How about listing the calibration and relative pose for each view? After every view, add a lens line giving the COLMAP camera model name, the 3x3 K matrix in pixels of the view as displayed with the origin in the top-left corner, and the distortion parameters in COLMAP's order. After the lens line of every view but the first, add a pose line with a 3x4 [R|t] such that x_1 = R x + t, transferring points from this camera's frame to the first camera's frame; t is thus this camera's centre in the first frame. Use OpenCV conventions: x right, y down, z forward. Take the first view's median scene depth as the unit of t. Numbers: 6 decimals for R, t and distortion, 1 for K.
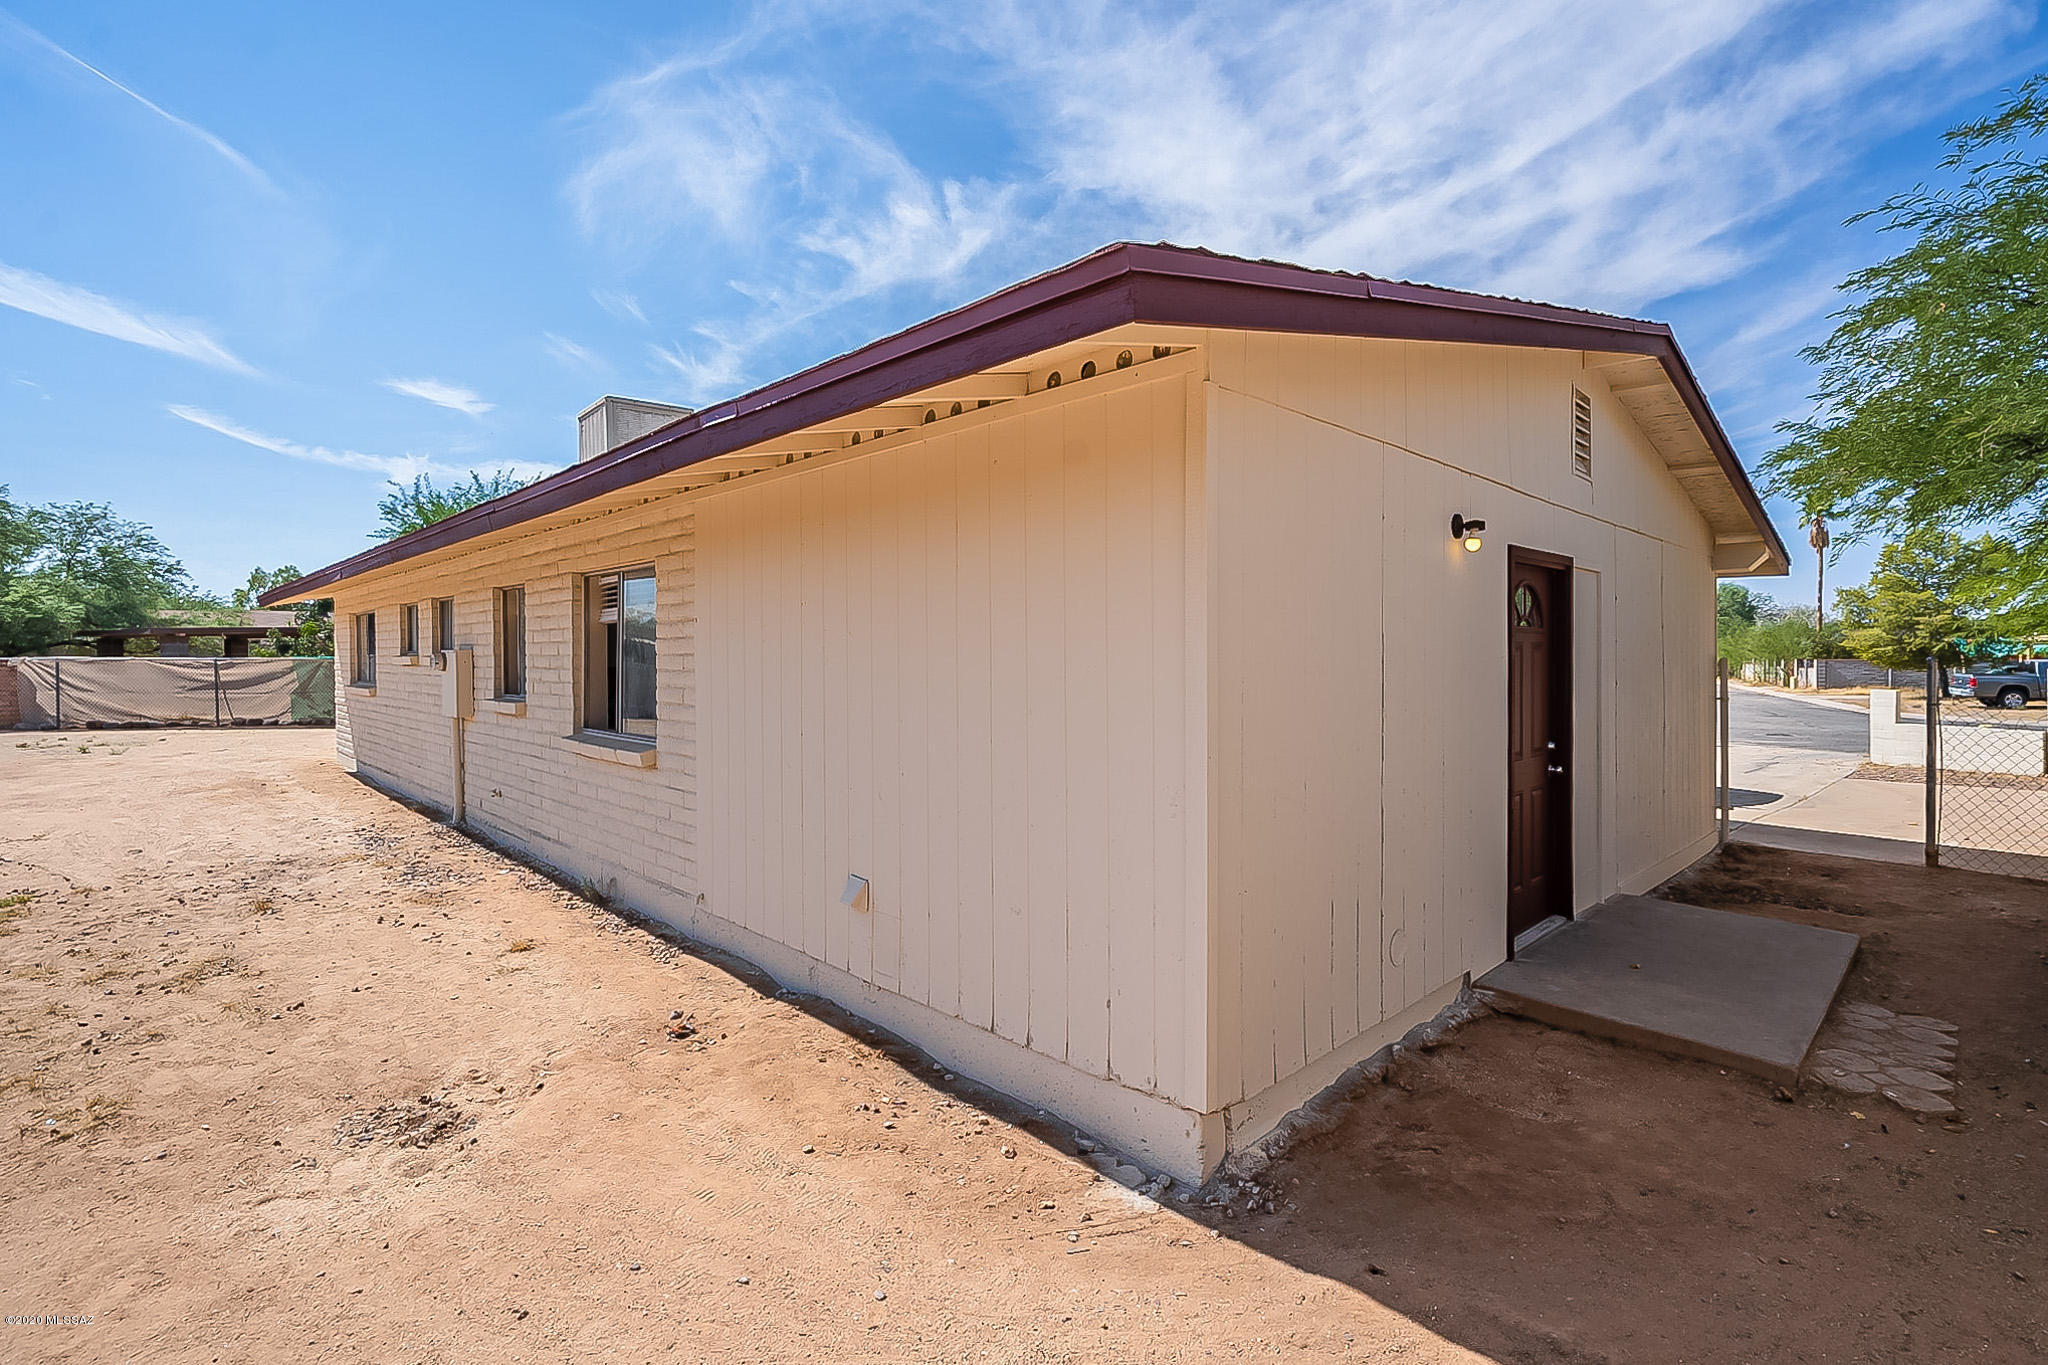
lens RADIAL K [[948.2, 0, 1030.3], [0, 948.2, 660.9], [0, 0, 1]] dist [0.001511, -0.000332]
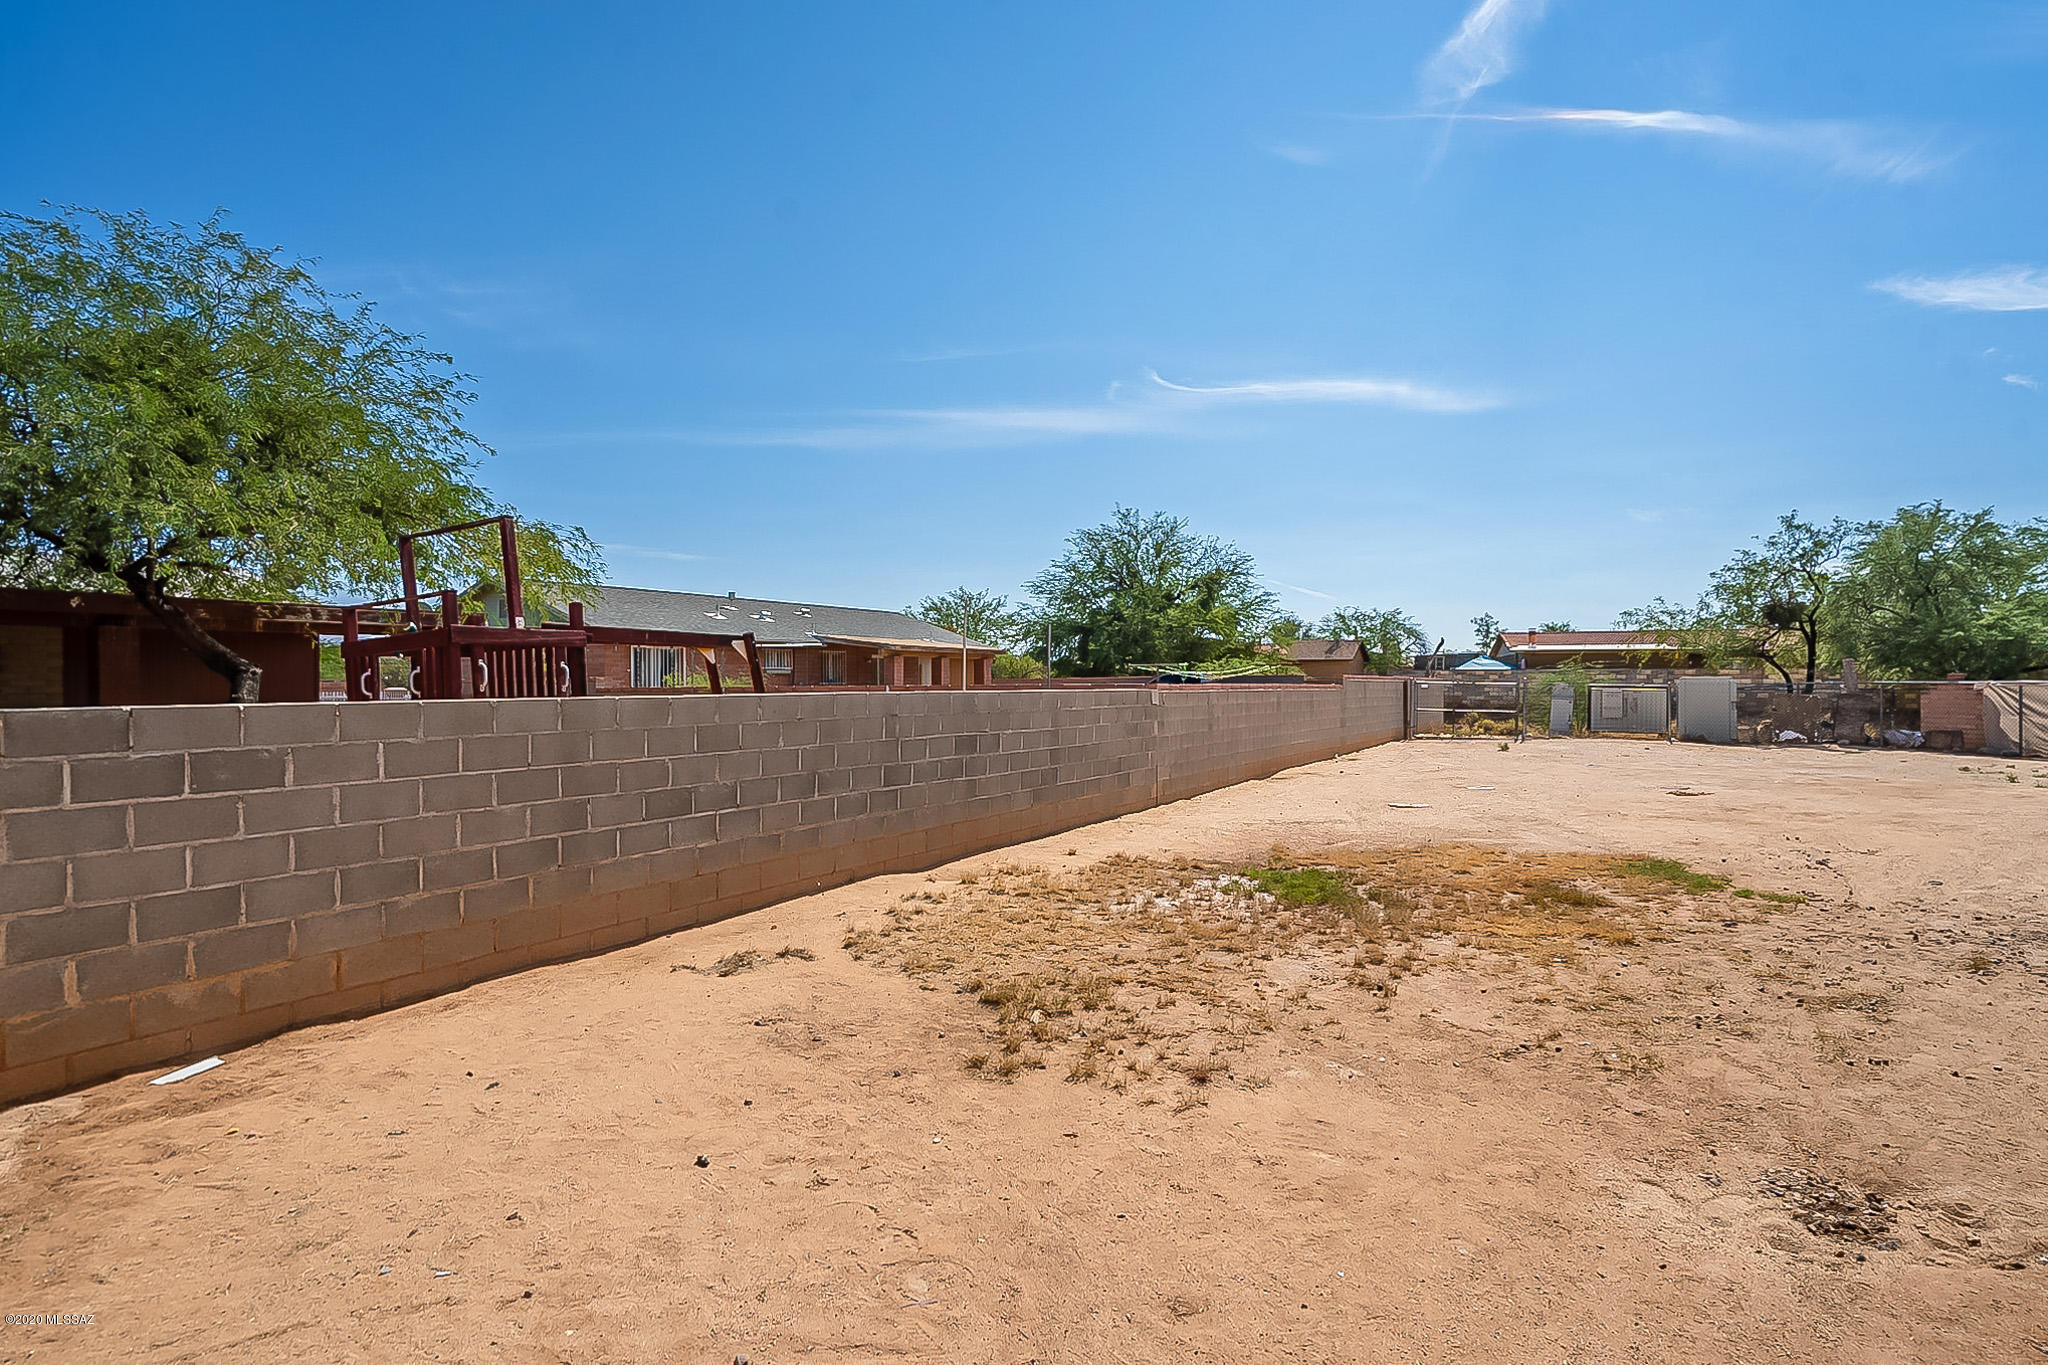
lens RADIAL K [[1040.3, 0, 1025.3], [0, 1040.3, 680.0], [0, 0, 1]] dist [-0.001524, 0.000429]
pose [[-0.043382, 0.004399, -0.999049, 0.054791], [-0.009035, 0.999948, 0.004795, -0.000482], [0.999018, 0.009235, -0.043340, 0.044990]]
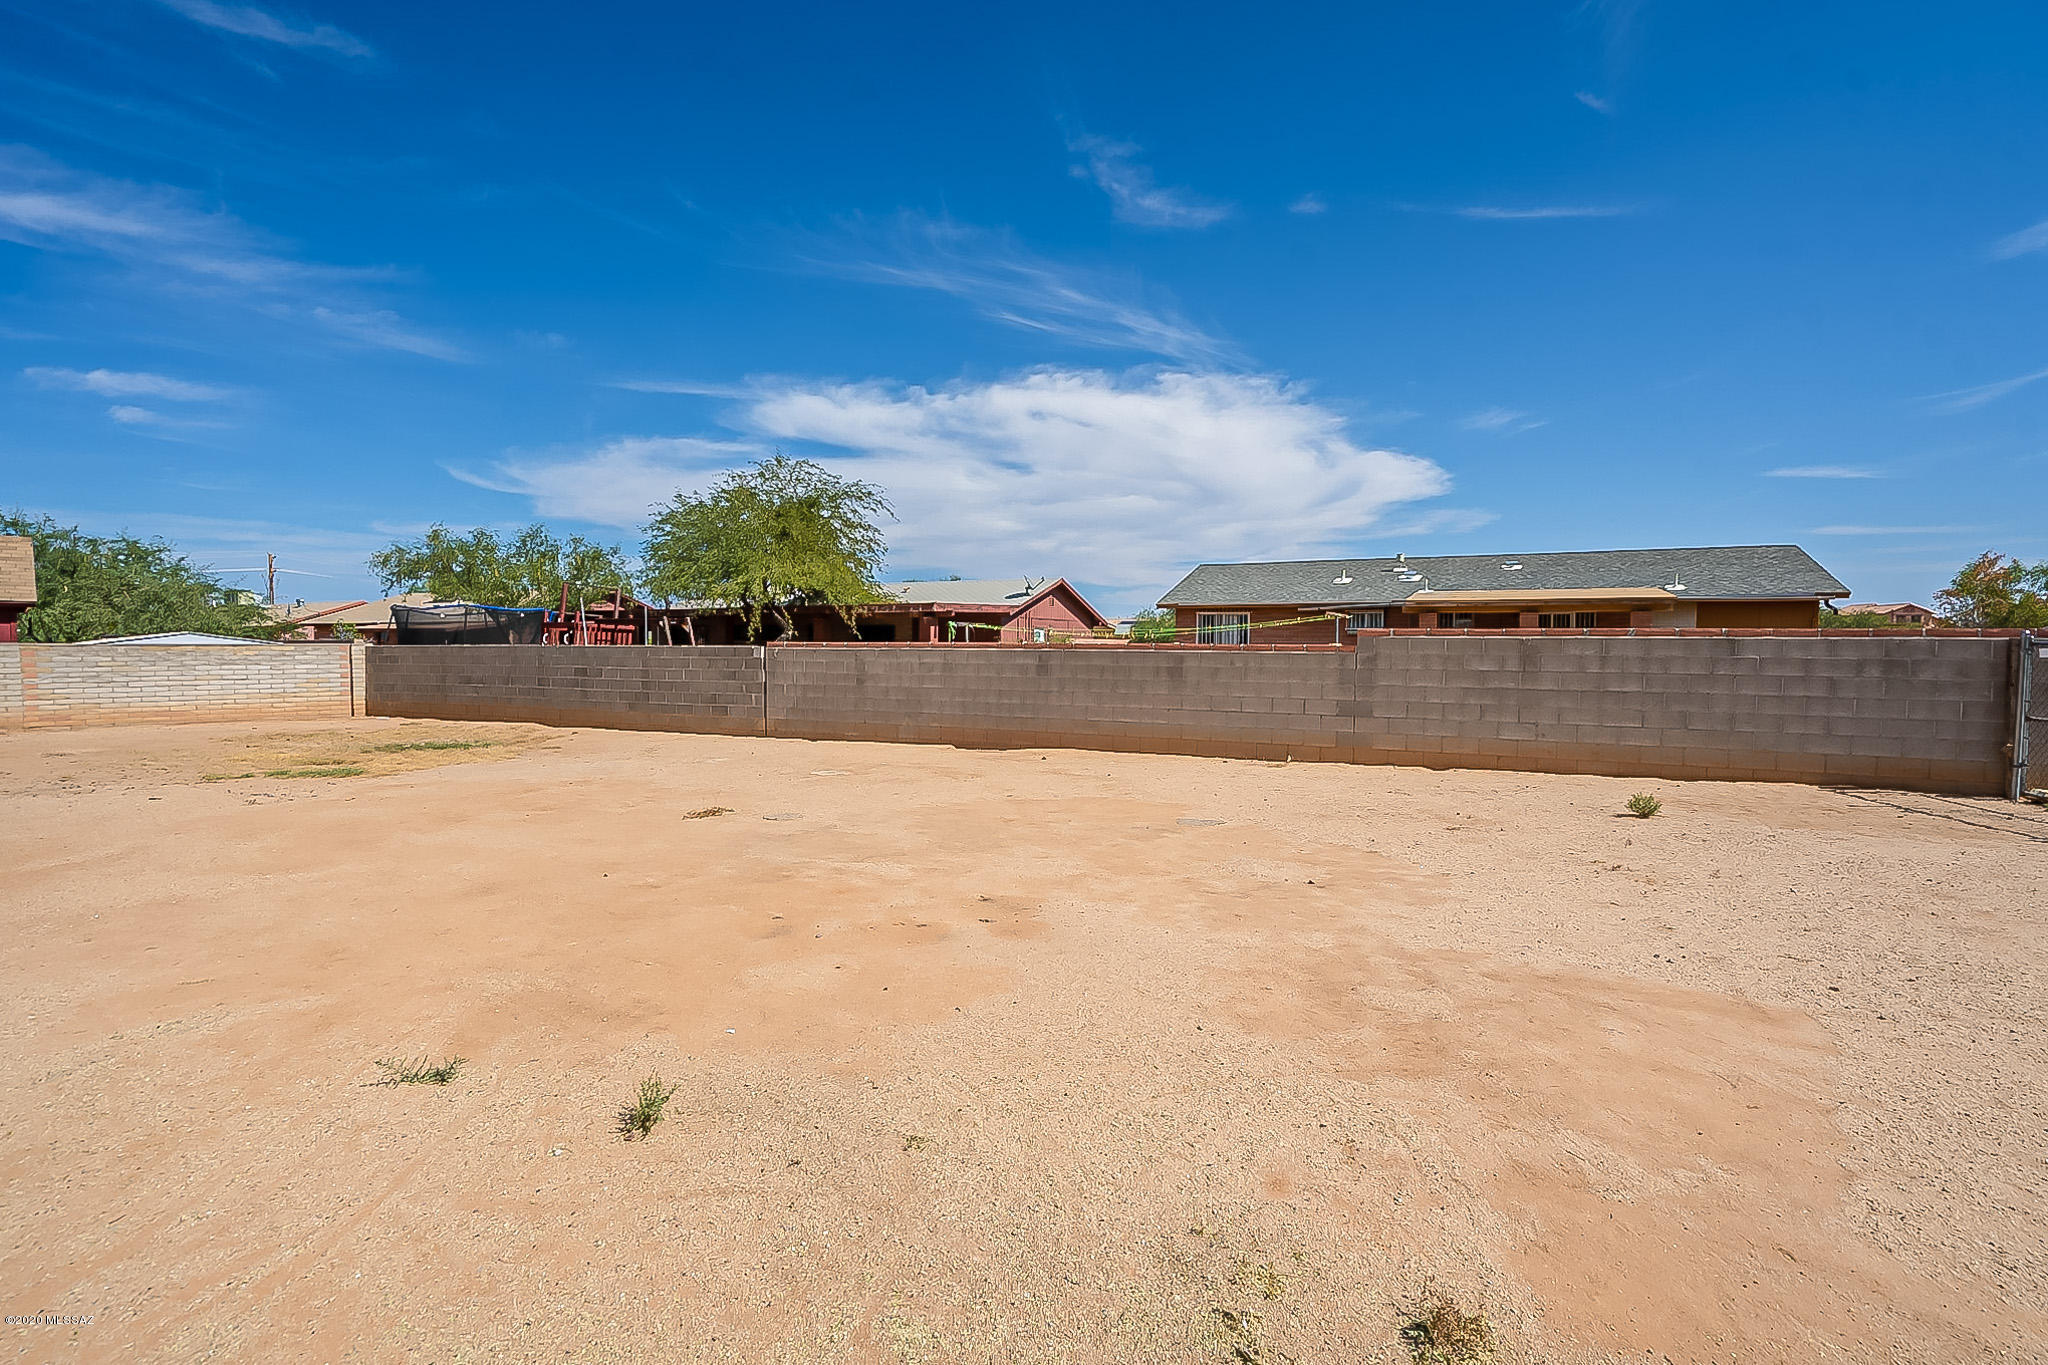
lens RADIAL K [[948.2, 0, 1024.5], [0, 948.2, 677.3], [0, 0, 1]] dist [0.001511, -0.000332]
pose [[-0.999432, 0.007717, -0.032809, -0.723628], [0.006148, 0.998844, 0.047677, -0.002322], [0.033139, 0.047448, -0.998324, 0.806641]]
